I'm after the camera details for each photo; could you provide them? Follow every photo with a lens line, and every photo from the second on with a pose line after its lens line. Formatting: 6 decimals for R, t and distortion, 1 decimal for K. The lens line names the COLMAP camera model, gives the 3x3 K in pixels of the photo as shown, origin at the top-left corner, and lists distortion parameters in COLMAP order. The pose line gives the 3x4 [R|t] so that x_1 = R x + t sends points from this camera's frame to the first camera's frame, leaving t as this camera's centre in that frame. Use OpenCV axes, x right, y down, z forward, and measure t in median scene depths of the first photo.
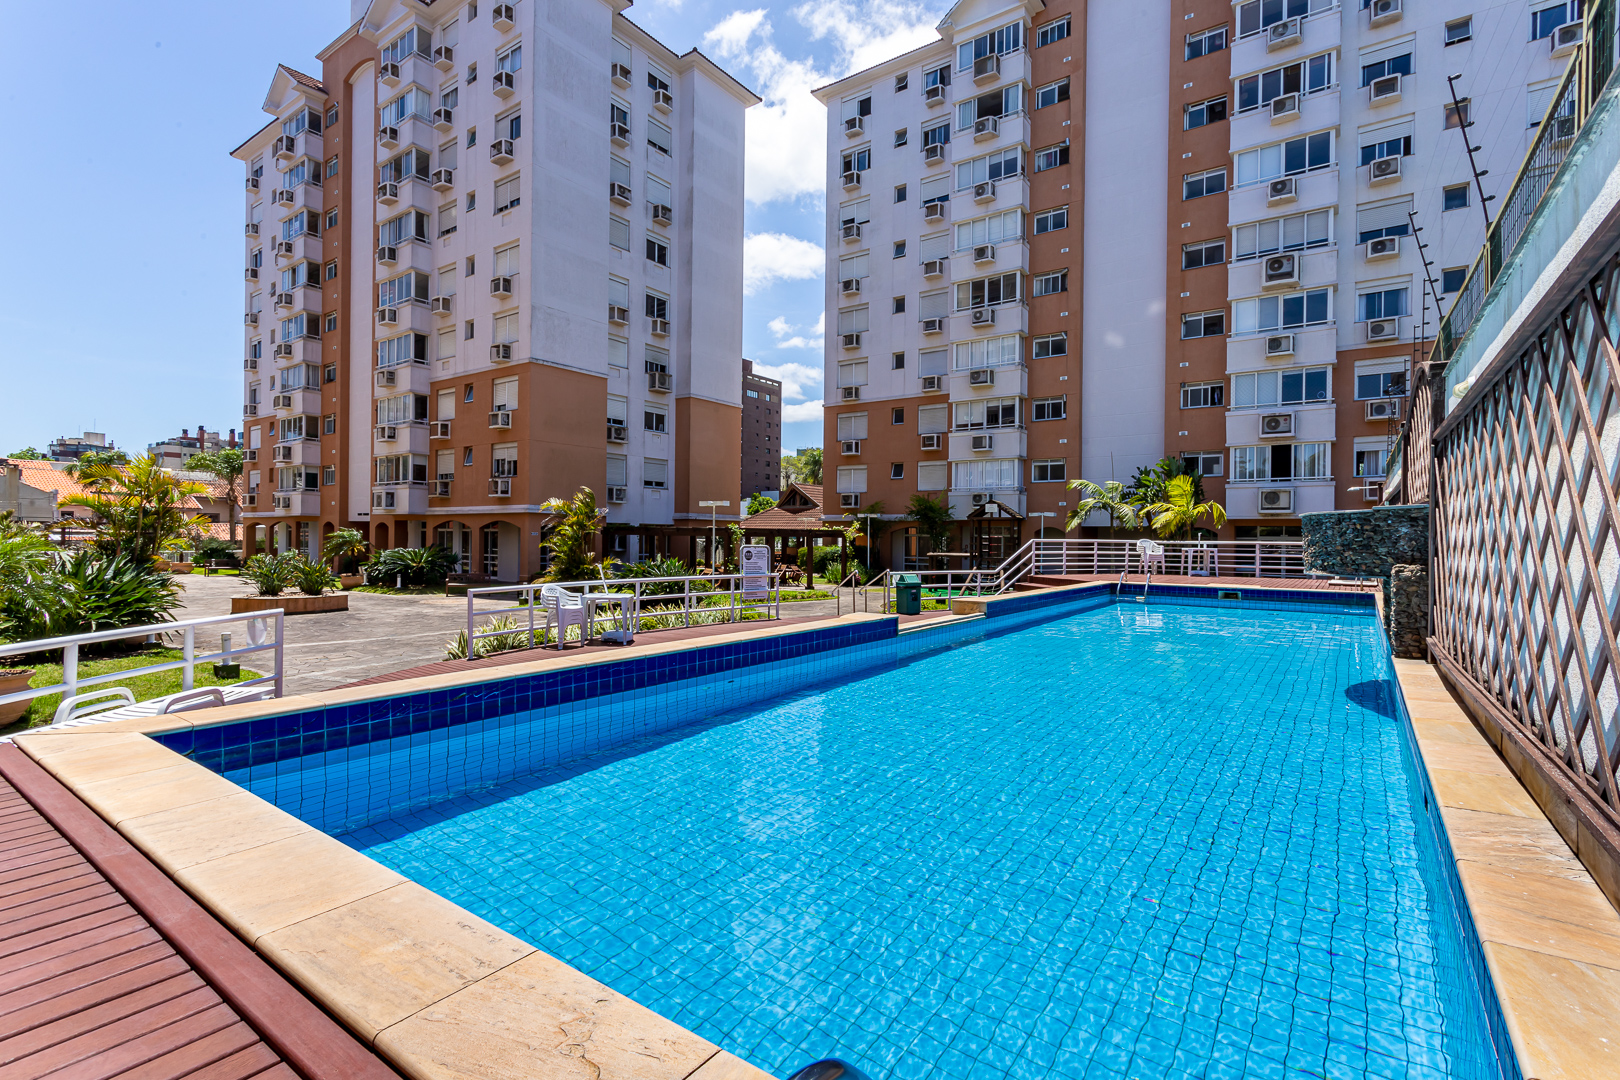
lens RADIAL K [[769.8, 0, 794.8], [0, 769.8, 543.3], [0, 0, 1]] dist [-0.005530, 0.002366]
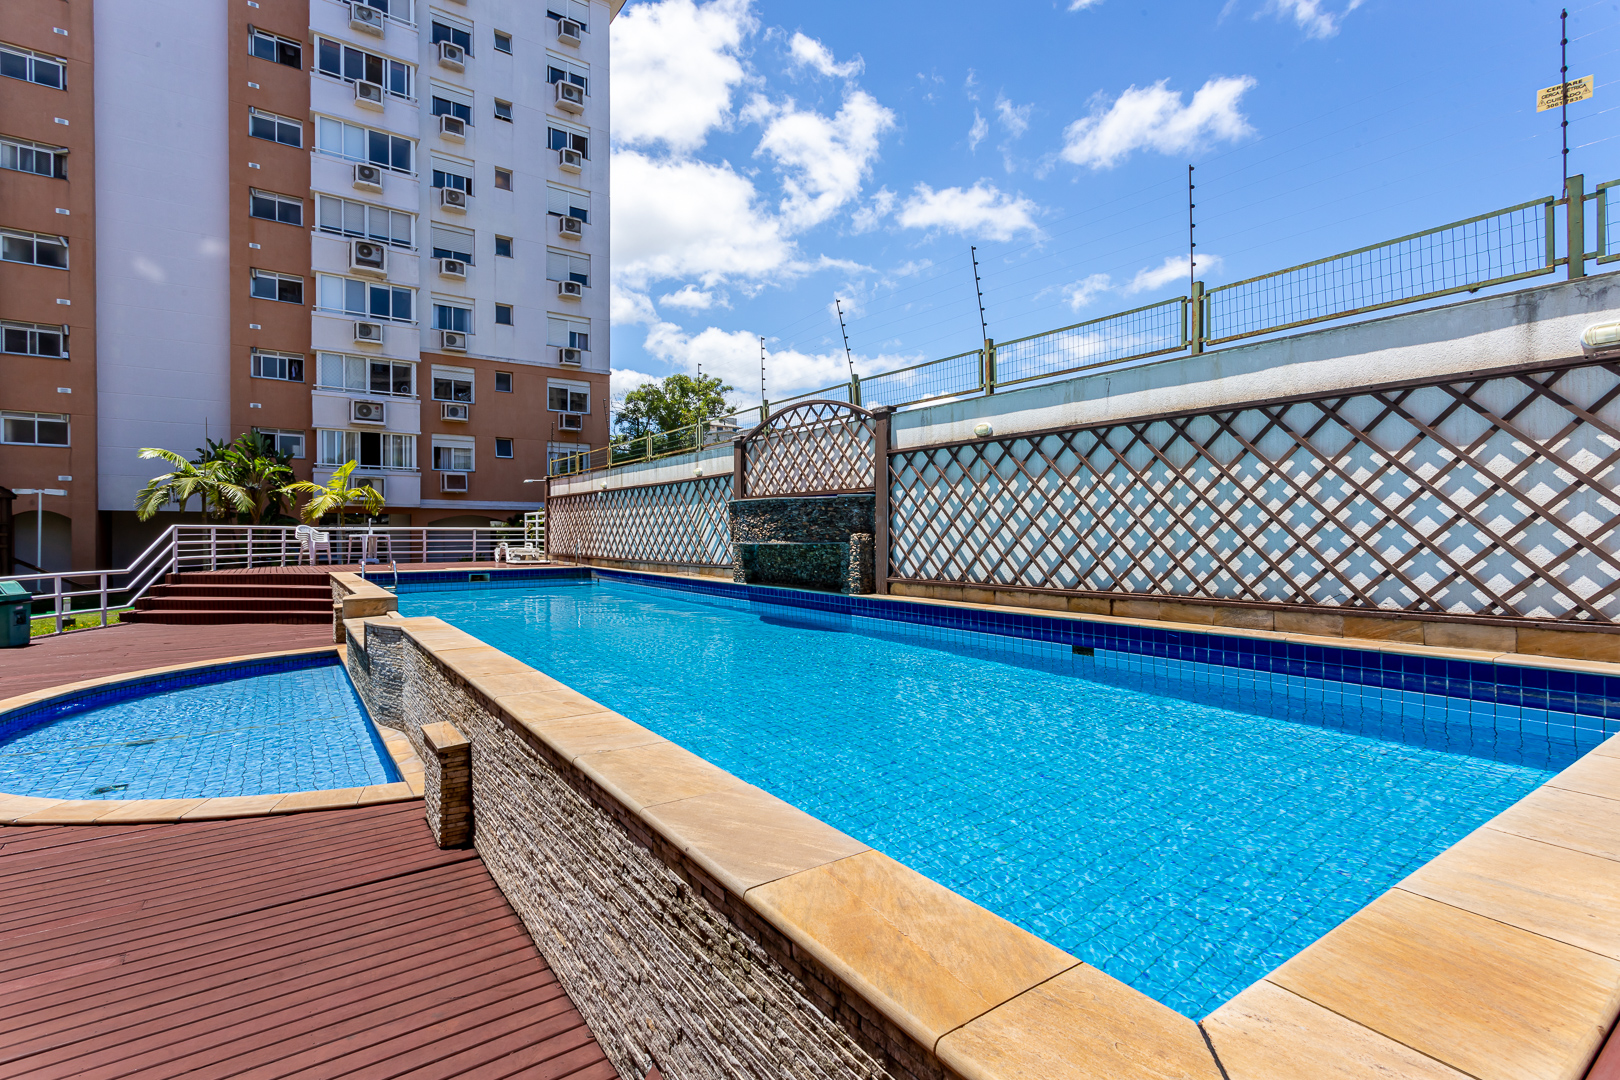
lens RADIAL K [[769.8, 0, 822.4], [0, 769.8, 549.8], [0, 0, 1]] dist [-0.005530, 0.002366]
pose [[0.287957, -0.028962, 0.957205, -0.153652], [0.011033, 0.999577, 0.026925, 0.004063], [-0.957580, 0.002808, 0.288155, 0.138284]]
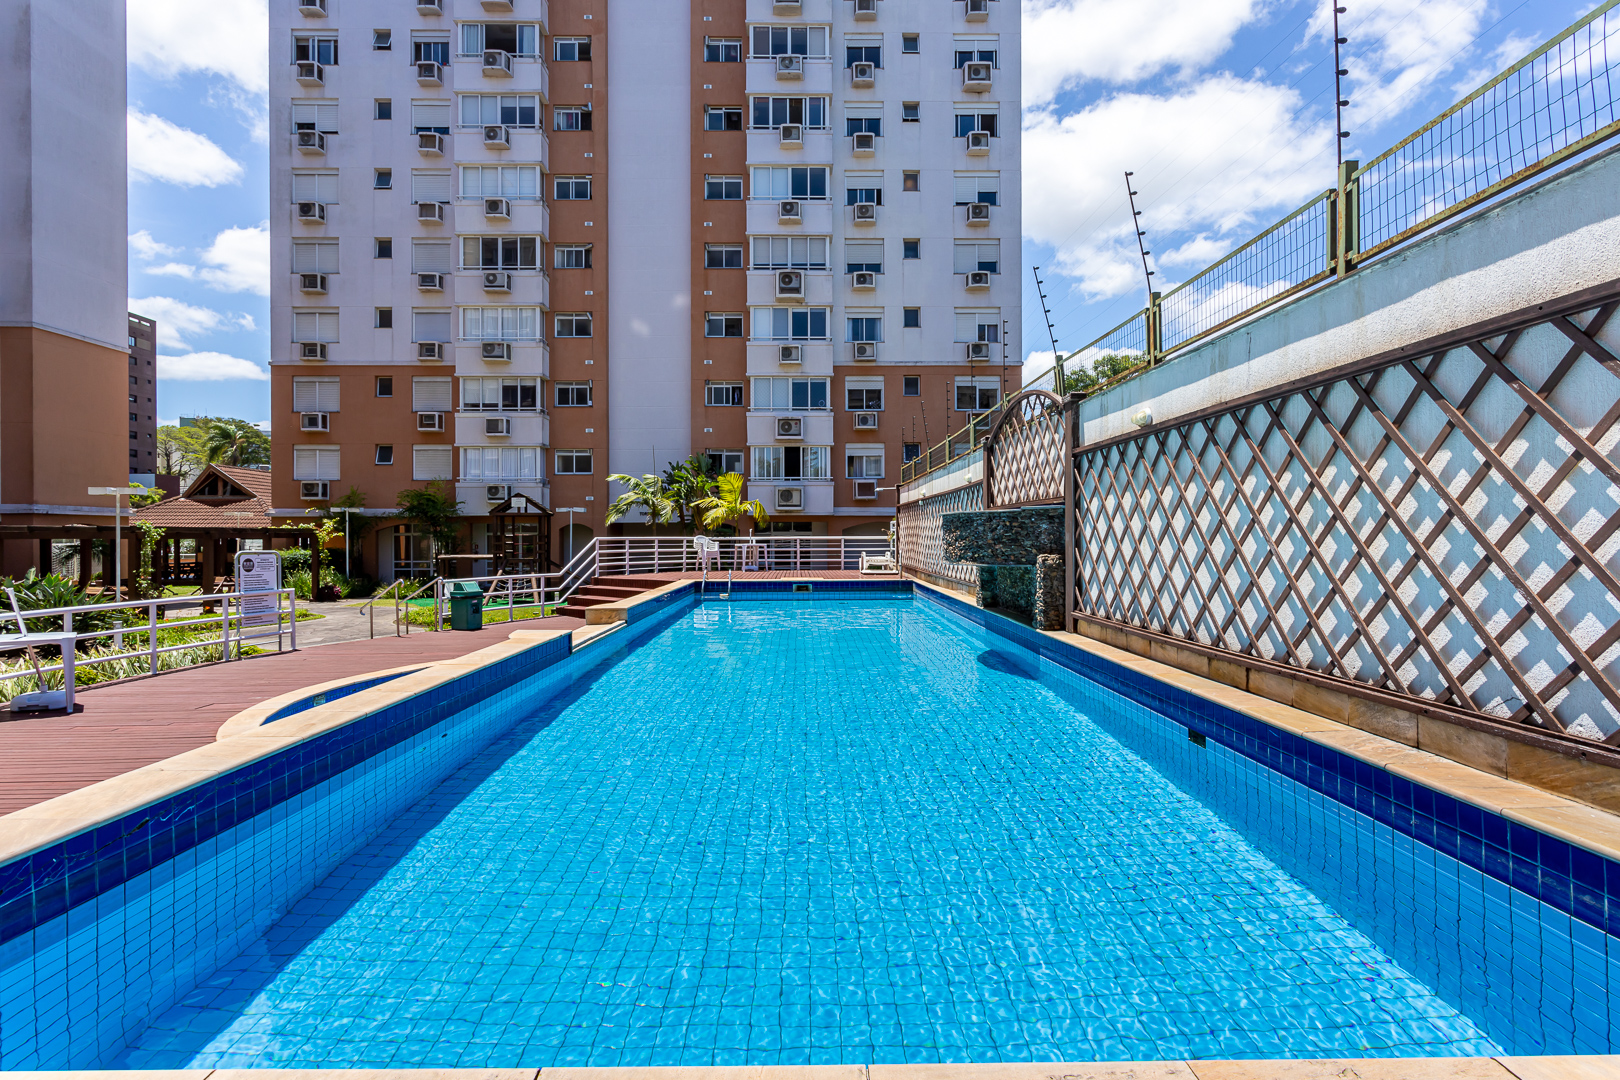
lens RADIAL K [[852.4, 0, 811.2], [0, 852.4, 538.6], [0, 0, 1]] dist [-0.002985, 0.003916]
pose [[0.792809, -0.014701, 0.609292, -0.073808], [0.016606, 0.999859, 0.002517, -0.001498], [-0.609243, 0.008122, 0.792942, 0.032593]]
